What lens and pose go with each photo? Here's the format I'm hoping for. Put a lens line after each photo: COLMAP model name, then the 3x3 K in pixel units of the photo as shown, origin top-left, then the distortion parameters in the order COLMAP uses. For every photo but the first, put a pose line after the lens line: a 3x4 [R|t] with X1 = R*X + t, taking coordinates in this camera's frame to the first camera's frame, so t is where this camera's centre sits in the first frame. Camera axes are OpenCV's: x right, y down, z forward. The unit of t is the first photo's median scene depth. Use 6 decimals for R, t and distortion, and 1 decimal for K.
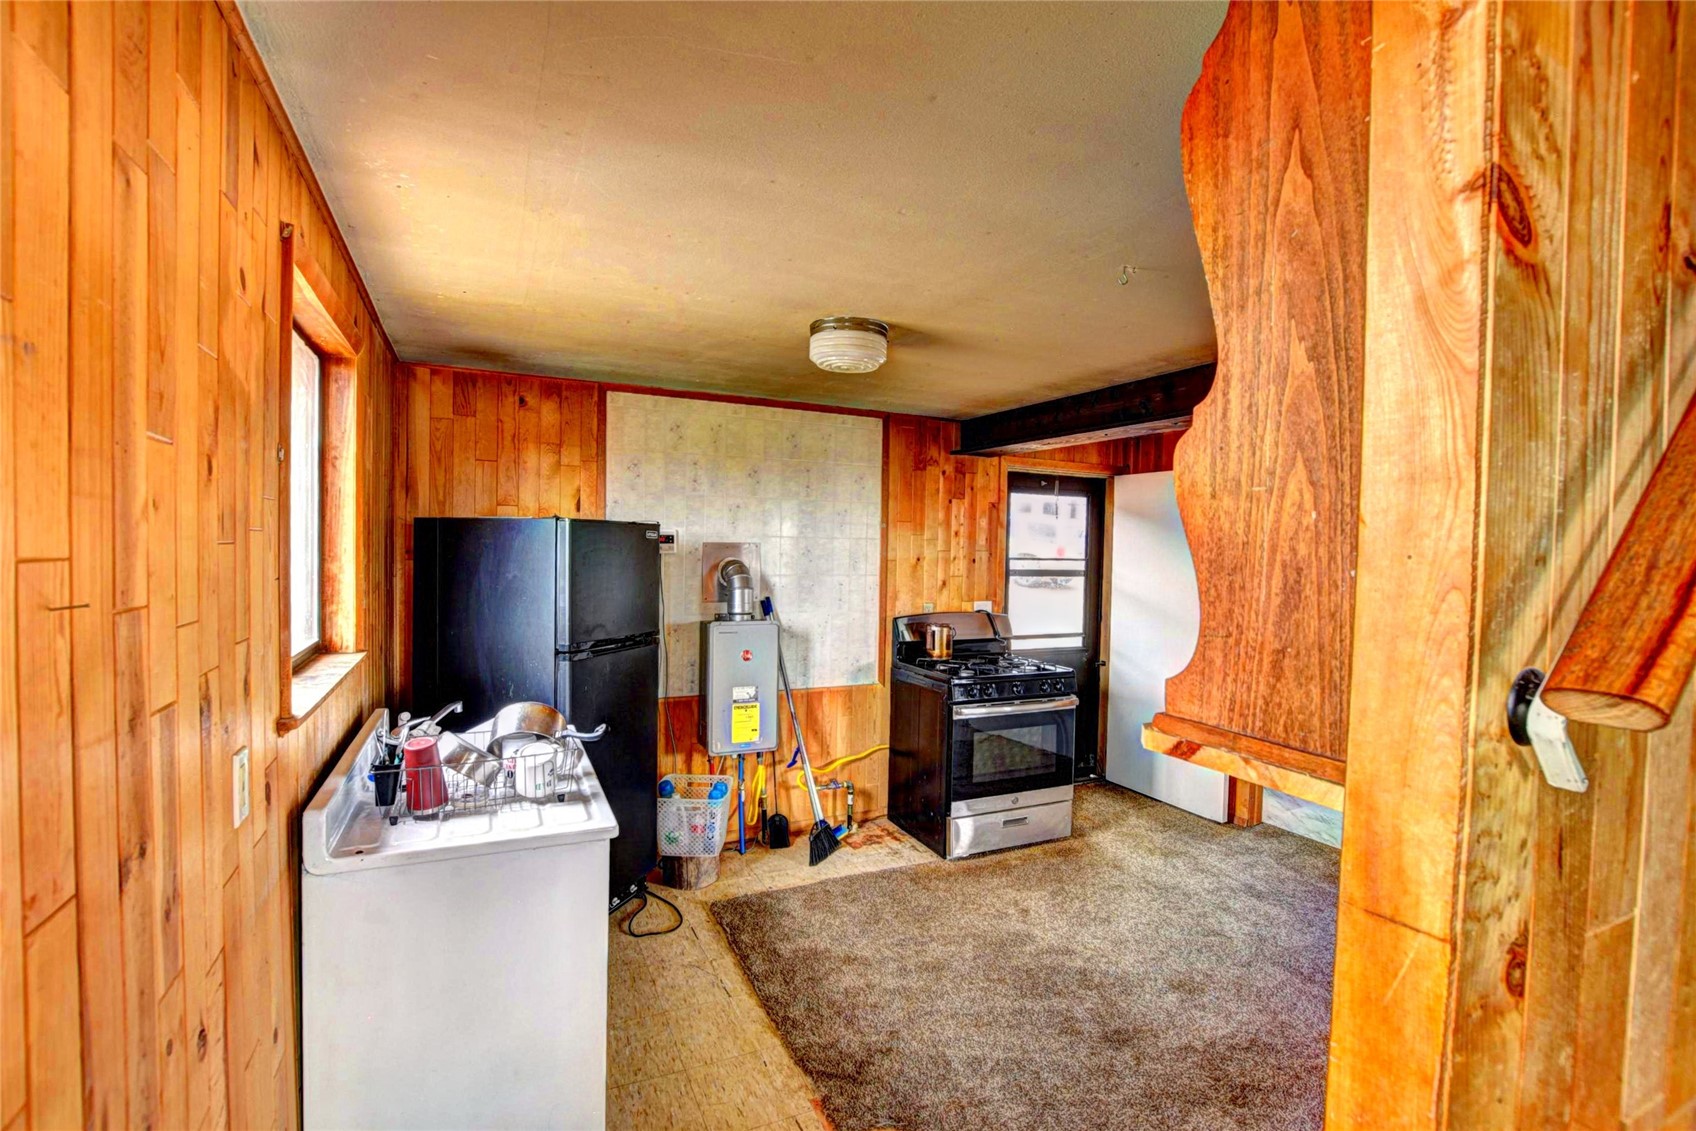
lens RADIAL K [[768.4, 0, 861.4], [0, 768.4, 572.9], [0, 0, 1]] dist [-0.027337, 0.001356]
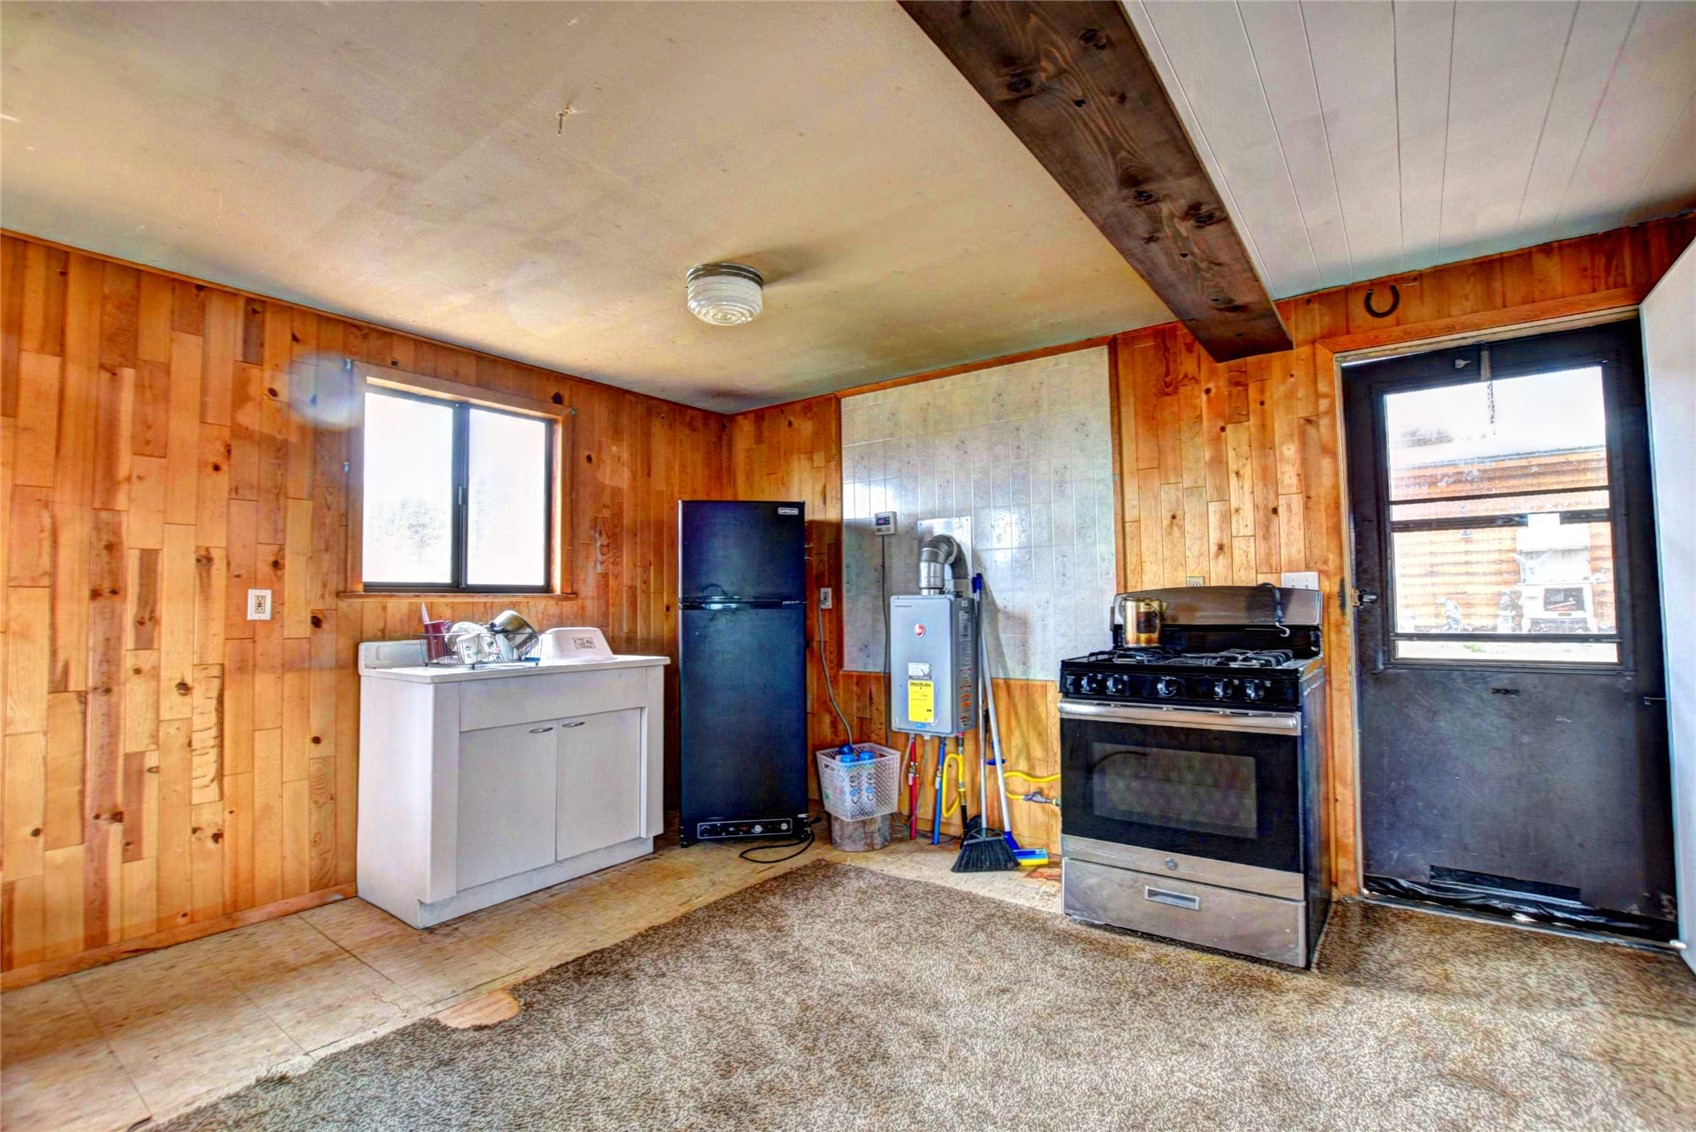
lens RADIAL K [[768.4, 0, 864.0], [0, 768.4, 560.4], [0, 0, 1]] dist [-0.027337, 0.001356]
pose [[0.481234, -0.077039, -0.873200, 0.628541], [-0.011180, 0.995510, -0.093991, 0.106059], [0.876521, 0.054994, 0.478213, 0.447781]]
